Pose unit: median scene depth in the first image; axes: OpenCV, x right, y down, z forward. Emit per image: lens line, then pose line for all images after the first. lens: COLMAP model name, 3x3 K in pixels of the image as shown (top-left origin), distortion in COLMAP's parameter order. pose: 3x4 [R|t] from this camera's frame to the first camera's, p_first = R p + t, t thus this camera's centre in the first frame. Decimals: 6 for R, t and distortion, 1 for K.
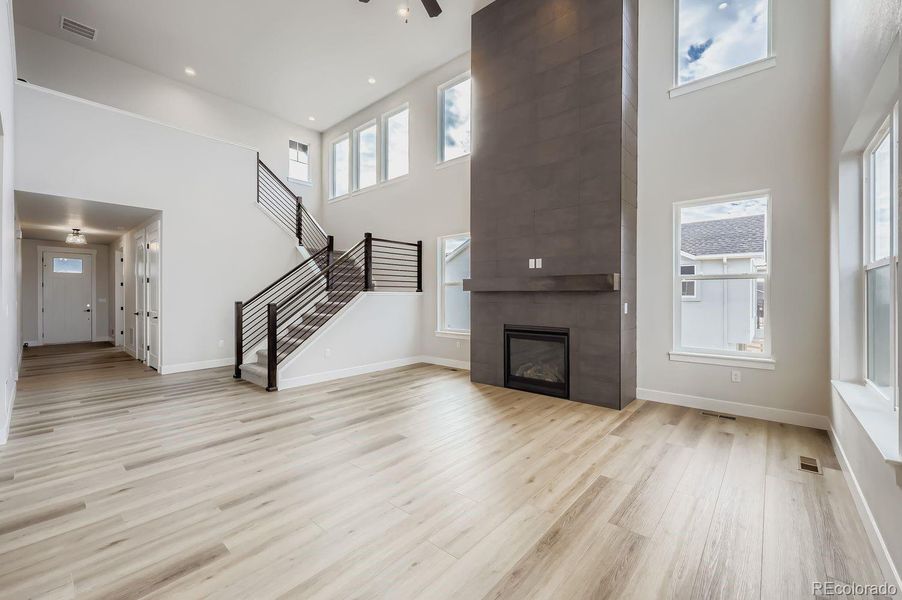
lens RADIAL K [[365.9, 0, 455.2], [0, 365.9, 299.1], [0, 0, 1]] dist [-0.000075, 0.000151]
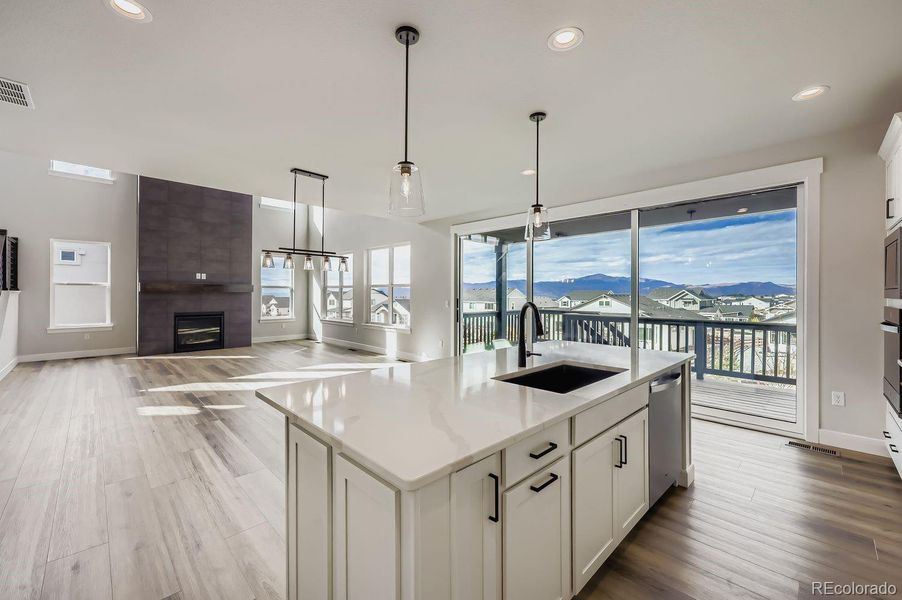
lens RADIAL K [[368.2, 0, 455.5], [0, 368.2, 295.4], [0, 0, 1]] dist [-0.000198, 0.000067]
pose [[0.077674, -0.000932, 0.996978, -1.499231], [0.006145, 0.999981, 0.000456, 0.000796], [-0.996960, 0.006091, 0.077678, -0.361013]]
